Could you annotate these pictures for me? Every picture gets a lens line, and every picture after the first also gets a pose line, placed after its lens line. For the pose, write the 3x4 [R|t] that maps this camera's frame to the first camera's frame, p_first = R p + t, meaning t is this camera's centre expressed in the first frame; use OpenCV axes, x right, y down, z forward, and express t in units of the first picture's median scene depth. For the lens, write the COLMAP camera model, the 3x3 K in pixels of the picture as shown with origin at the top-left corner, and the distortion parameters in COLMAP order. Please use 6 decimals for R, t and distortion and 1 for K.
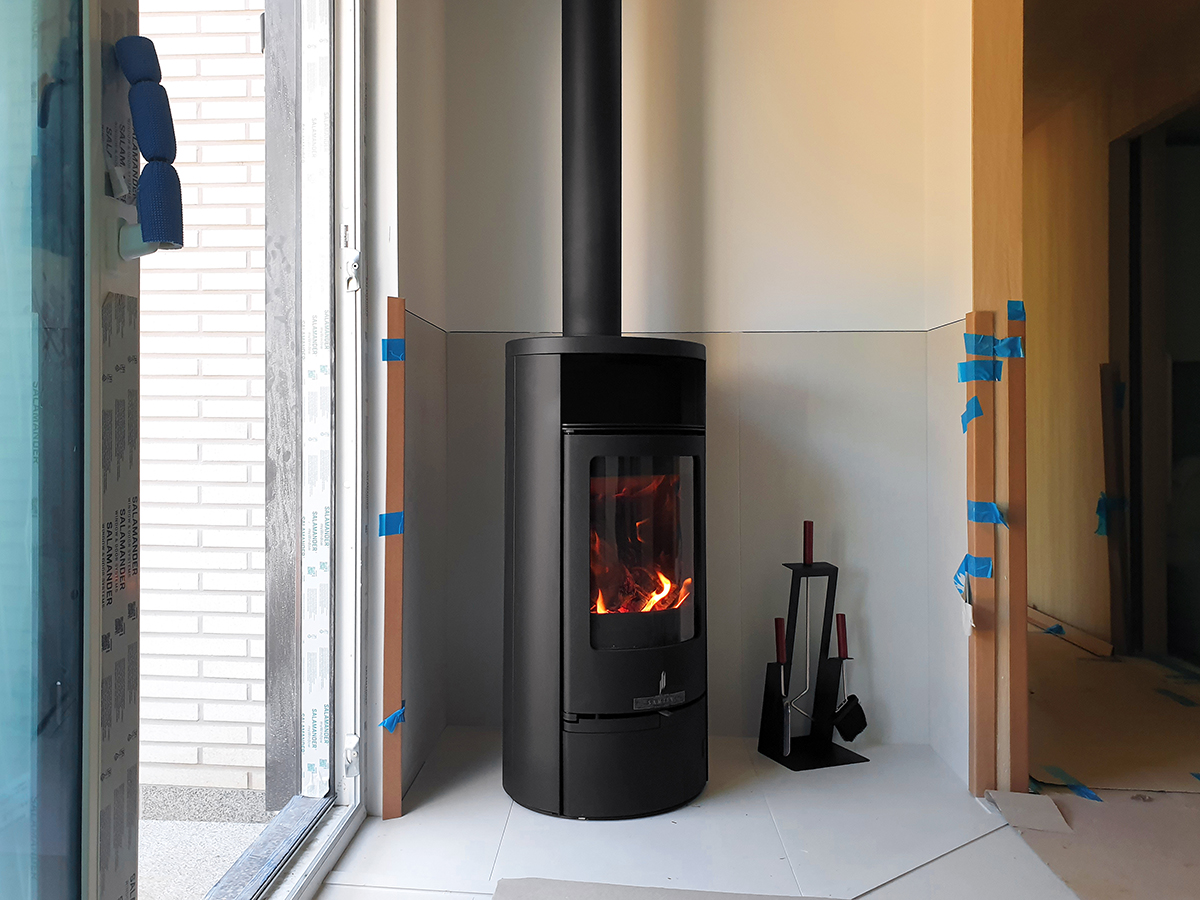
lens RADIAL K [[918.8, 0, 535.4], [0, 918.8, 410.2], [0, 0, 1]] dist [0.025183, -0.021743]
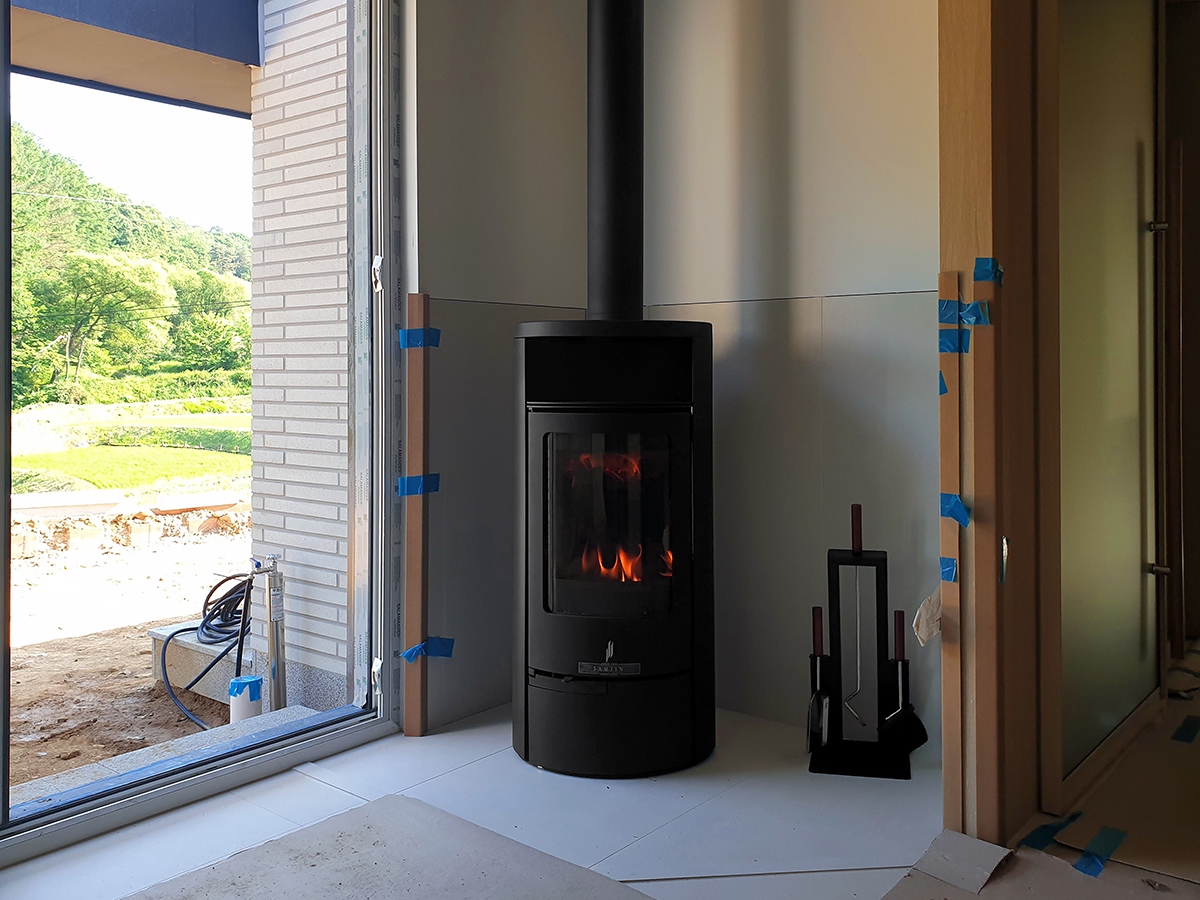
lens RADIAL K [[1000.4, 0, 664.8], [0, 1000.4, 333.1], [0, 0, 1]] dist [0.030126, -0.021487]
pose [[0.860534, -0.026668, -0.508695, 0.740671], [0.019934, 0.999627, -0.018684, -0.039401], [0.509003, 0.005938, 0.860744, 0.050934]]
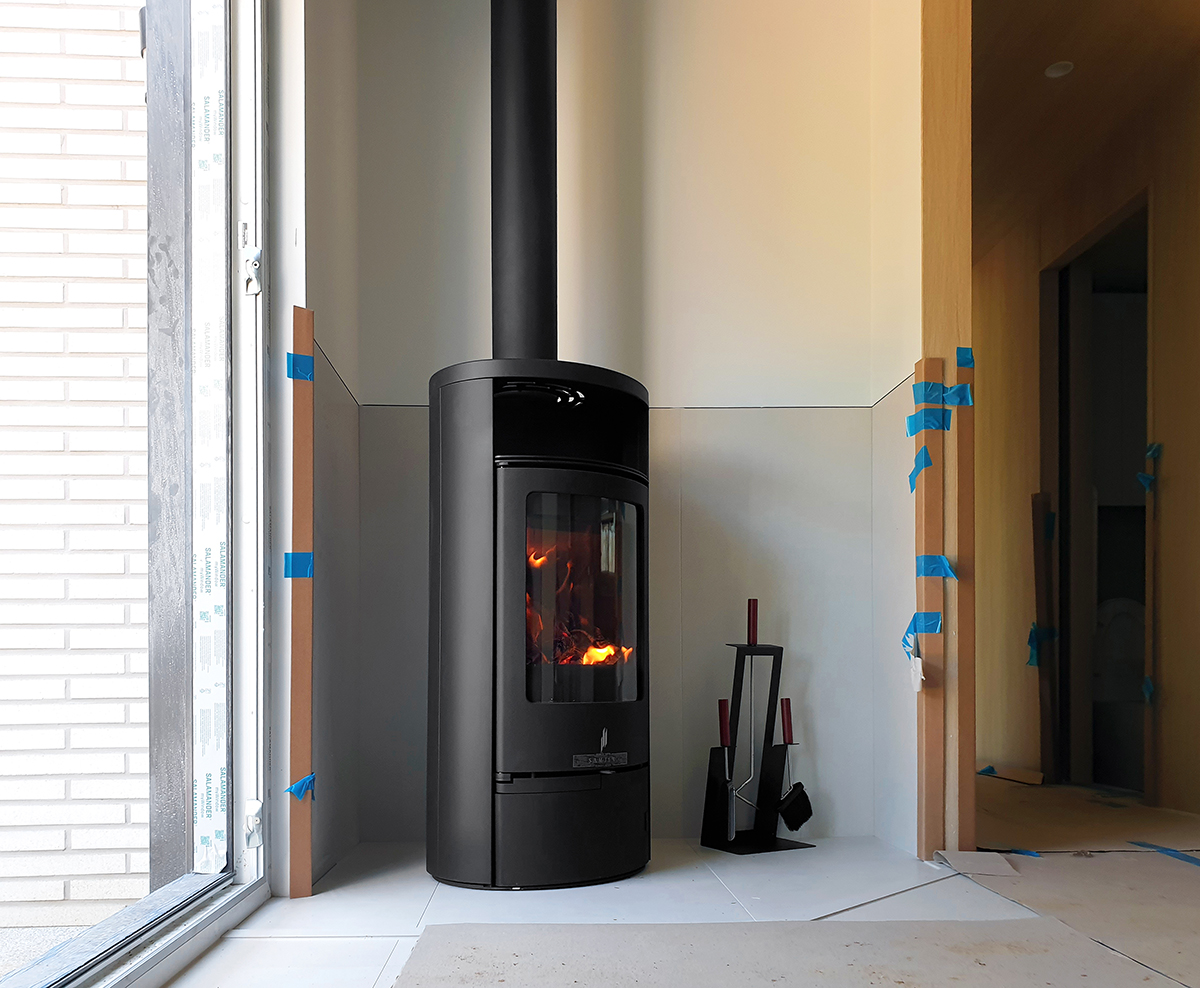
lens RADIAL K [[981.7, 0, 573.0], [0, 981.7, 636.6], [0, 0, 1]] dist [0.018355, -0.006796]
pose [[0.991780, -0.001003, 0.127951, -0.016513], [0.001092, 0.999999, -0.000627, 0.184052], [-0.127950, 0.000762, 0.991780, 0.033800]]
